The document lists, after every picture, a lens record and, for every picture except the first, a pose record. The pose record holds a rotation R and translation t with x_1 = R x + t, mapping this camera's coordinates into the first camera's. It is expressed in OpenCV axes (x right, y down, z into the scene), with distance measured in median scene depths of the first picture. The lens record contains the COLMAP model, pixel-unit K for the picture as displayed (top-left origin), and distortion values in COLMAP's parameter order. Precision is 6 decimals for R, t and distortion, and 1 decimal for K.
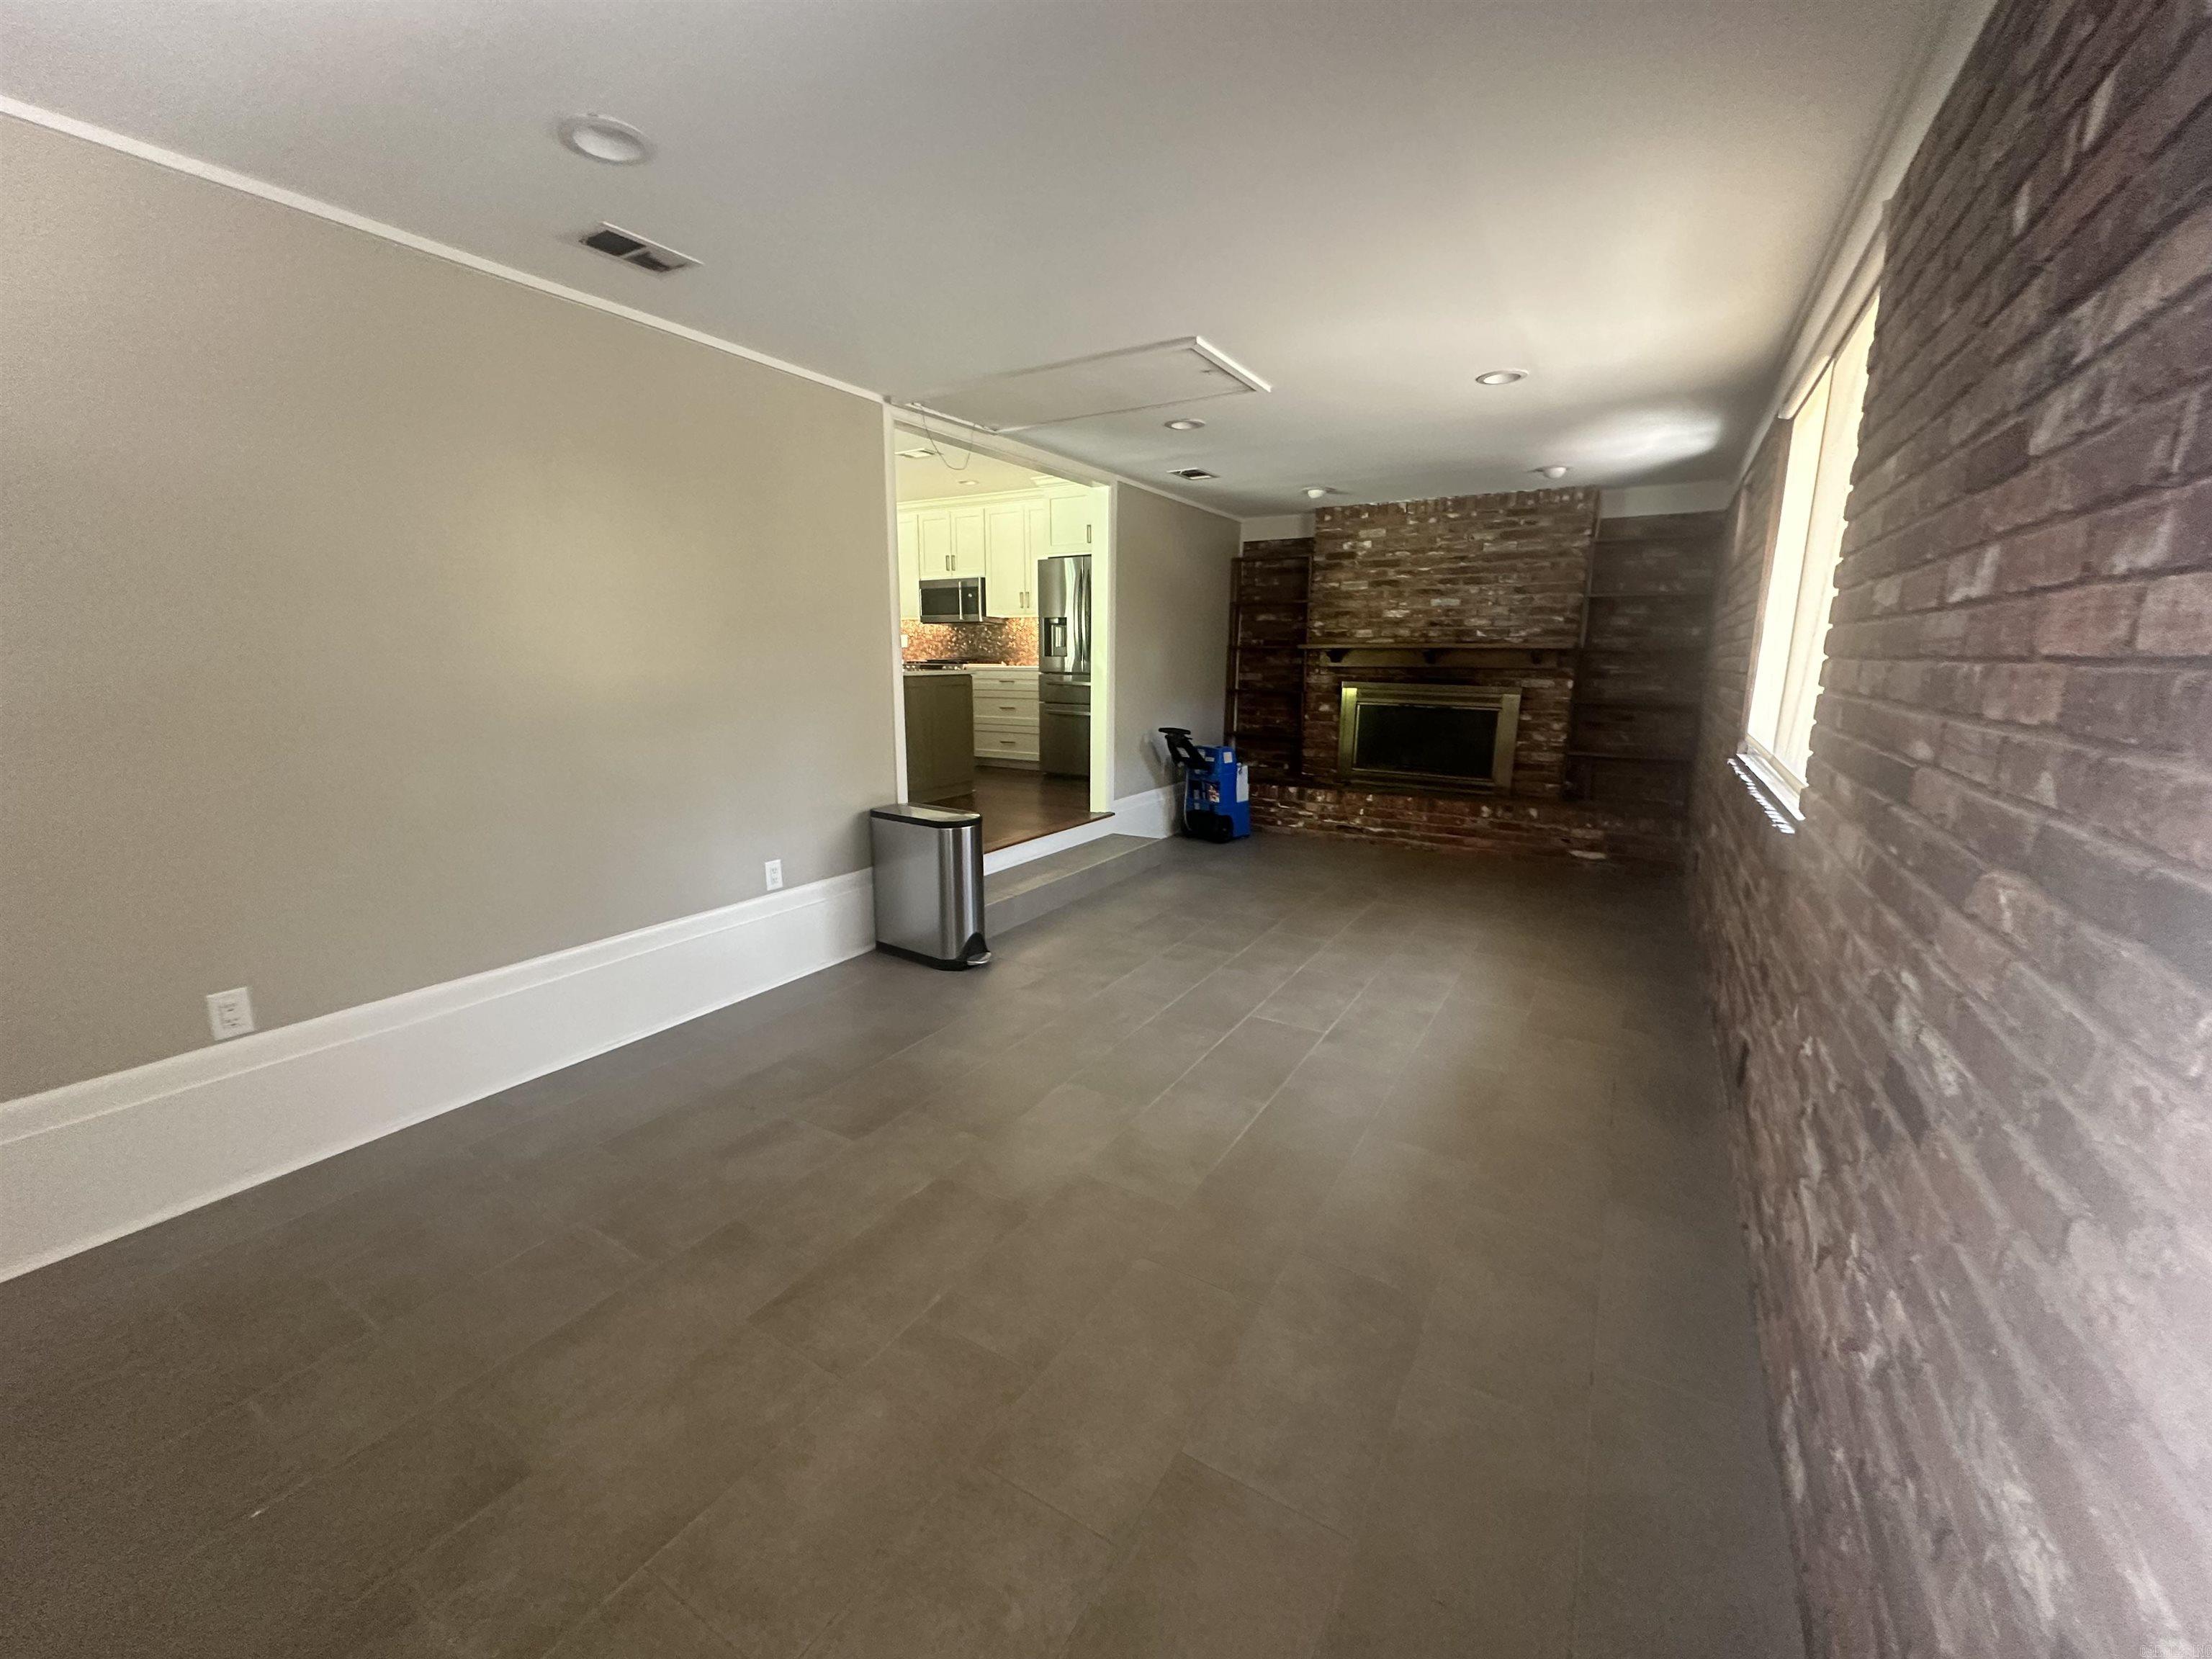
lens RADIAL K [[878.3, 0, 1109.0], [0, 878.3, 830.7], [0, 0, 1]] dist [-0.013560, -0.000121]
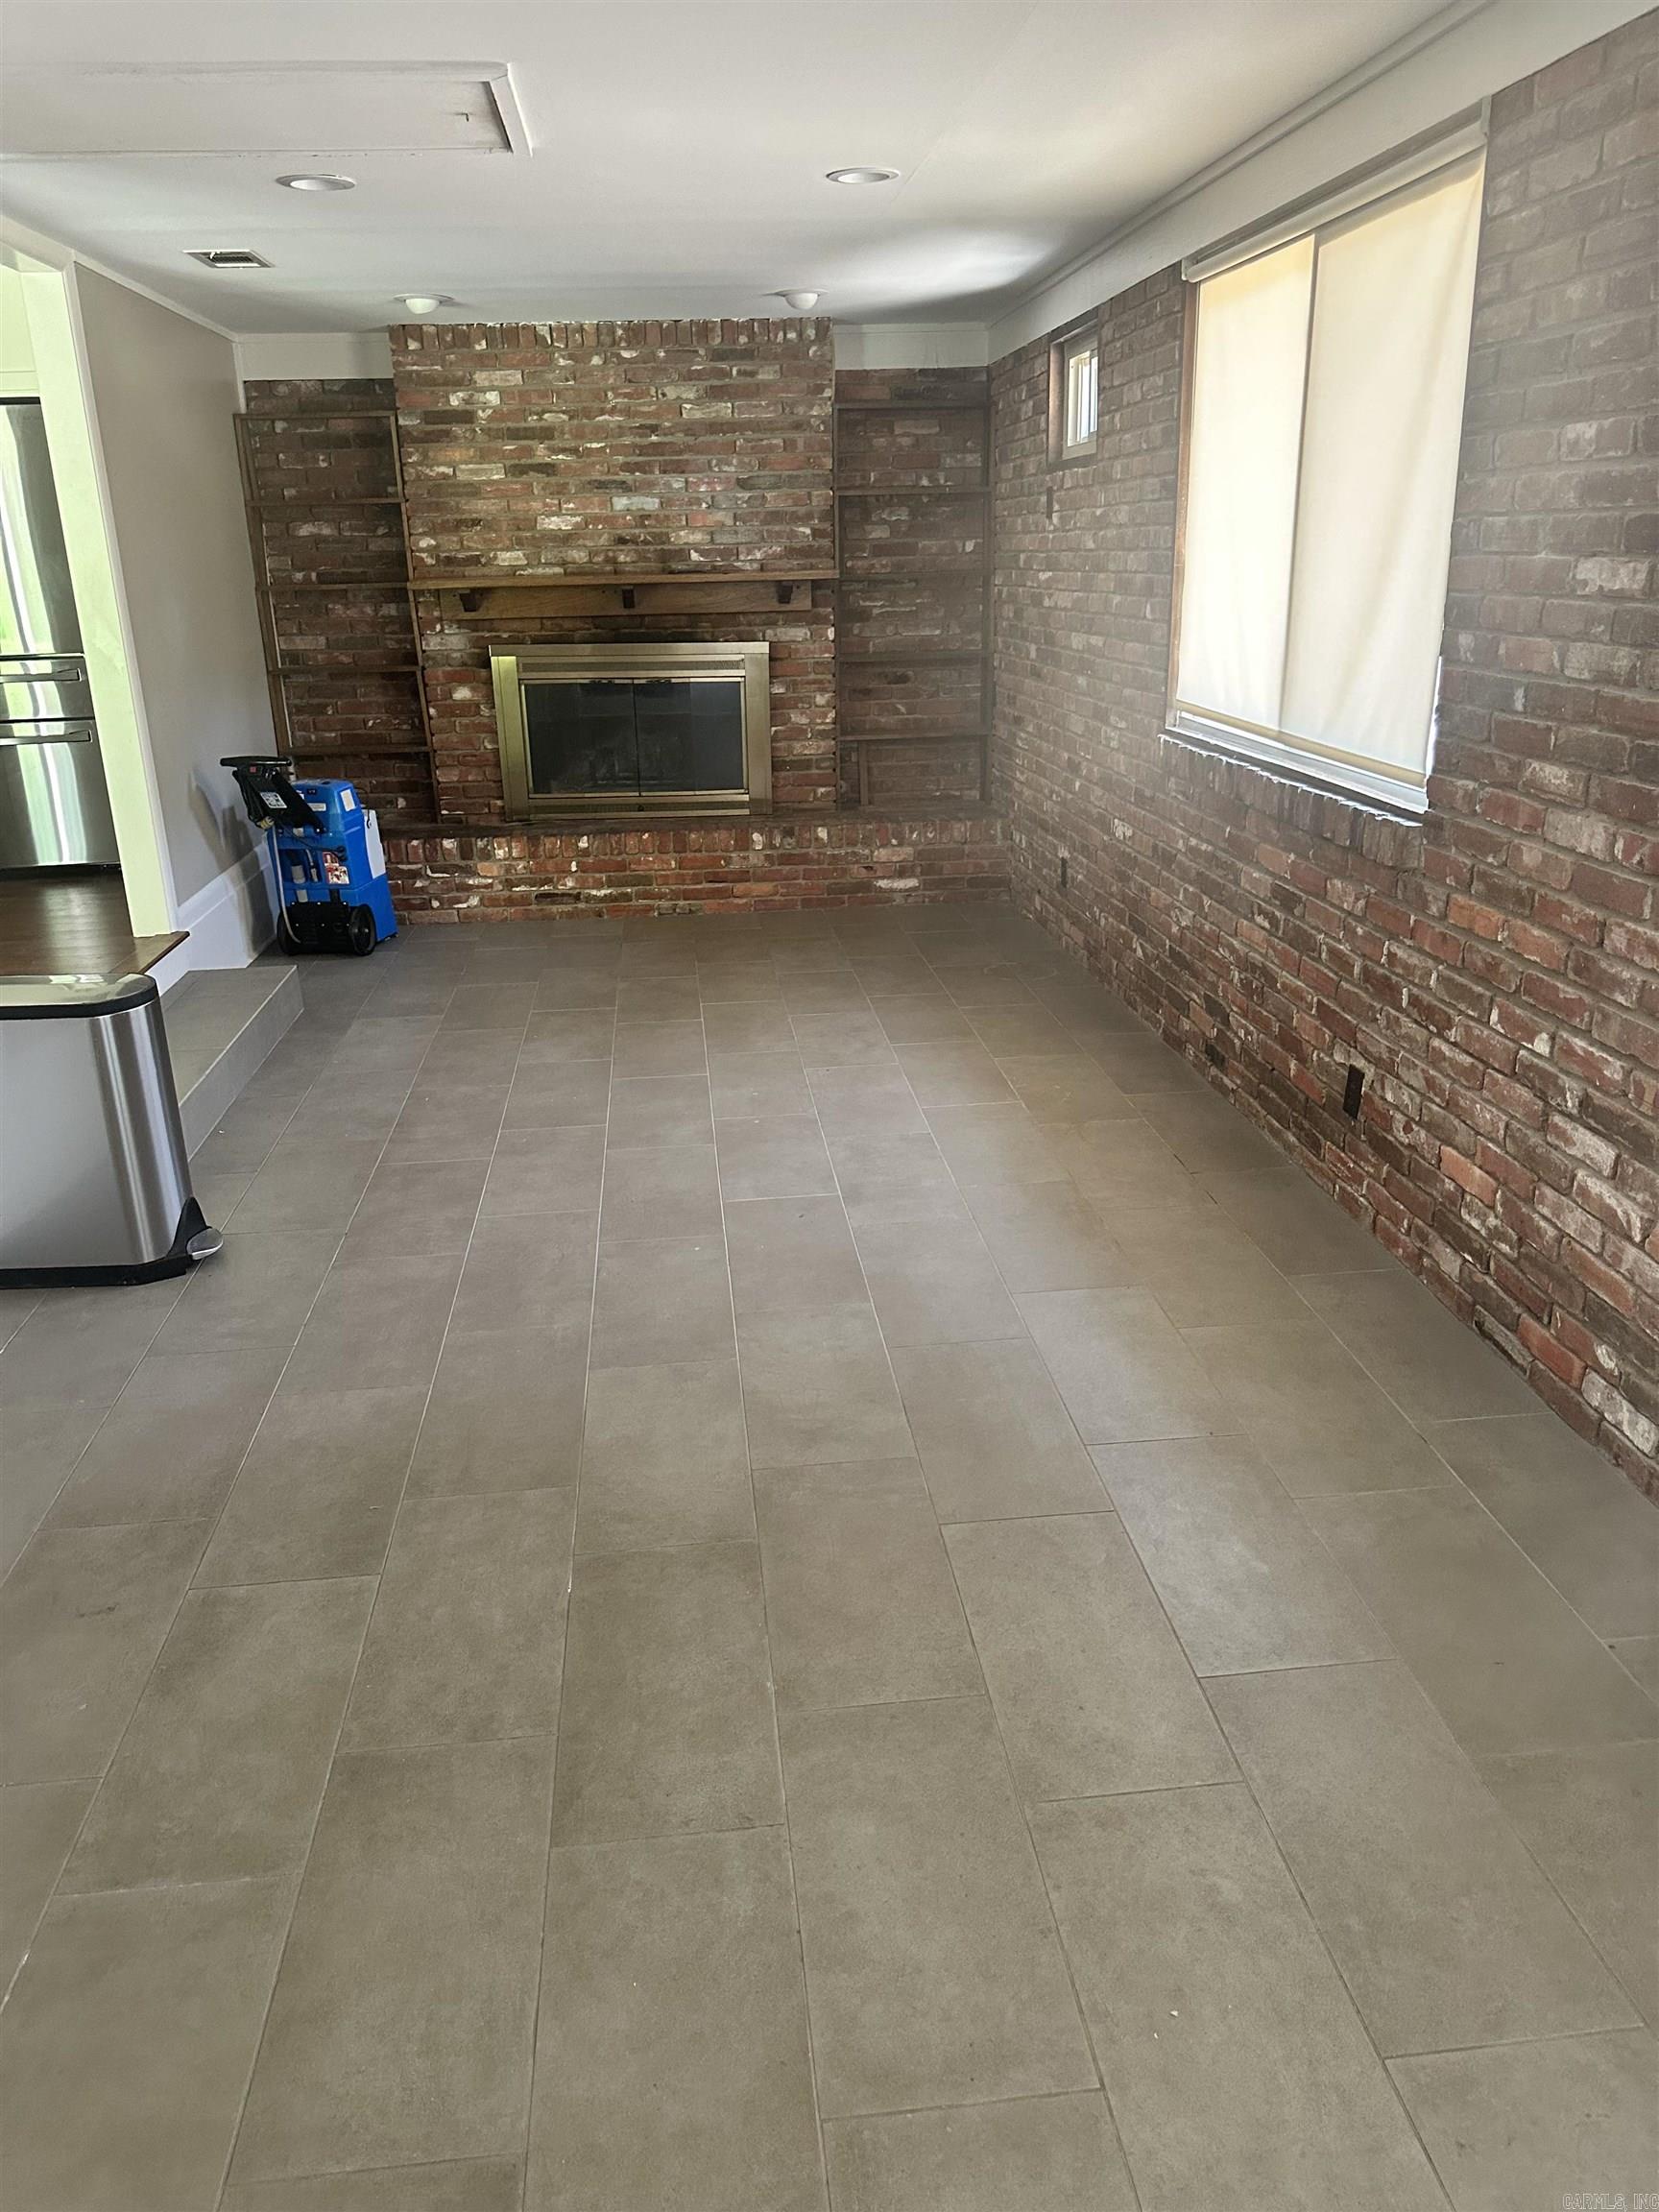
lens RADIAL K [[1545.8, 0, 829.2], [0, 1545.8, 1107.8], [0, 0, 1]] dist [0.095759, -0.202079]
pose [[0.796159, -0.223730, 0.562207, -0.219341], [0.143740, 0.972466, 0.183438, -0.031247], [-0.587767, -0.065234, 0.806396, 0.012592]]
